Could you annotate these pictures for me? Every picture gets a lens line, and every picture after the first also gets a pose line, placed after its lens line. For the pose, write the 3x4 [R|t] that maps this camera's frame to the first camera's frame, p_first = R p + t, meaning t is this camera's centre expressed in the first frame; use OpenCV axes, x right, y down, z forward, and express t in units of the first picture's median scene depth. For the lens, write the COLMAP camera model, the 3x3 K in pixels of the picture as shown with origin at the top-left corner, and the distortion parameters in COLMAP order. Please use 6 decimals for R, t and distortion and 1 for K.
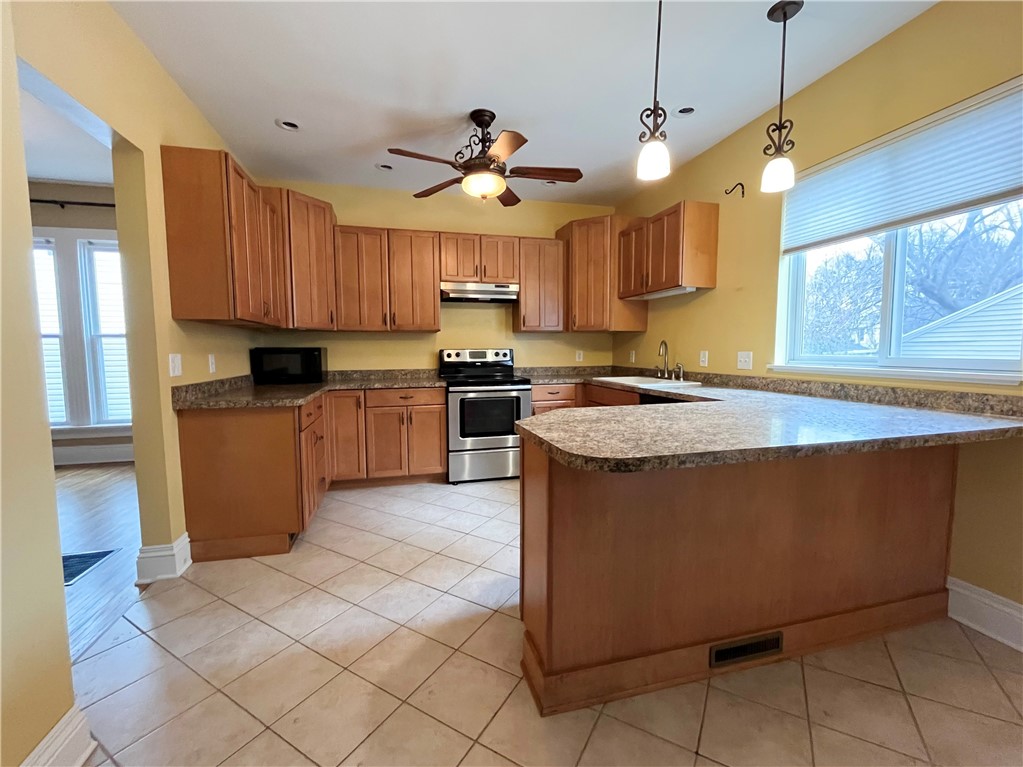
lens RADIAL K [[432.2, 0, 510.2], [0, 432.2, 382.8], [0, 0, 1]] dist [-0.002614, -0.000101]
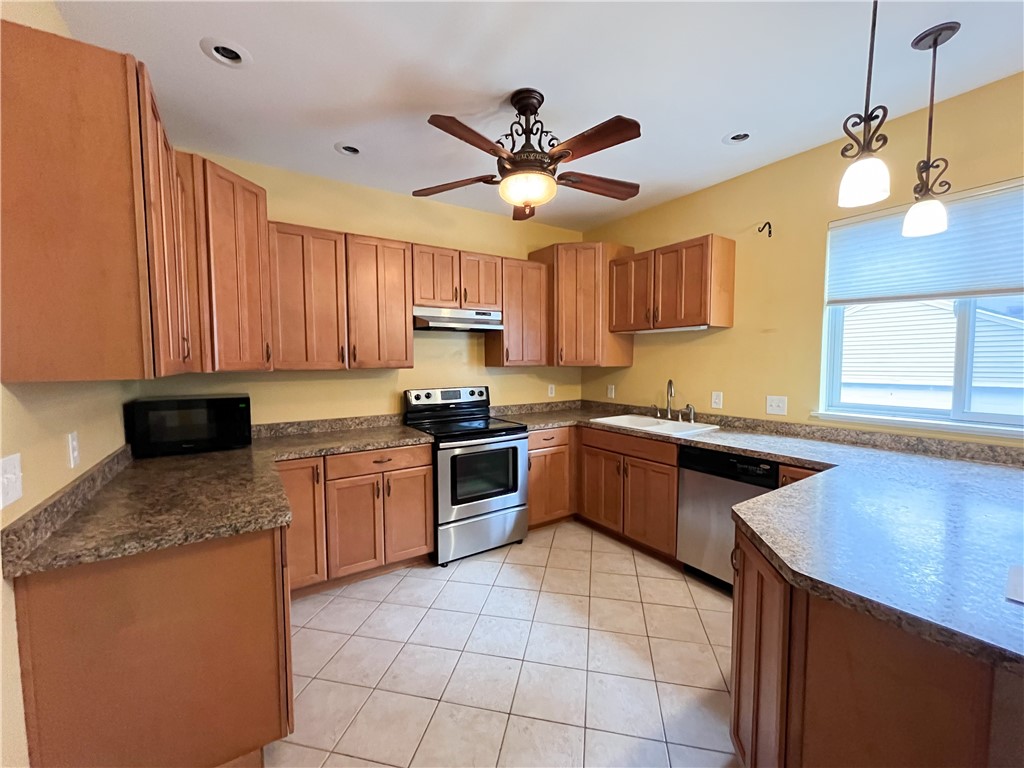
lens RADIAL K [[413.0, 0, 509.2], [0, 413.0, 383.6], [0, 0, 1]] dist [-0.001666, 0.000215]
pose [[0.949742, -0.018109, 0.312511, -0.244594], [0.025675, 0.999468, -0.020111, -0.076324], [-0.311980, 0.027123, 0.949701, 0.246144]]
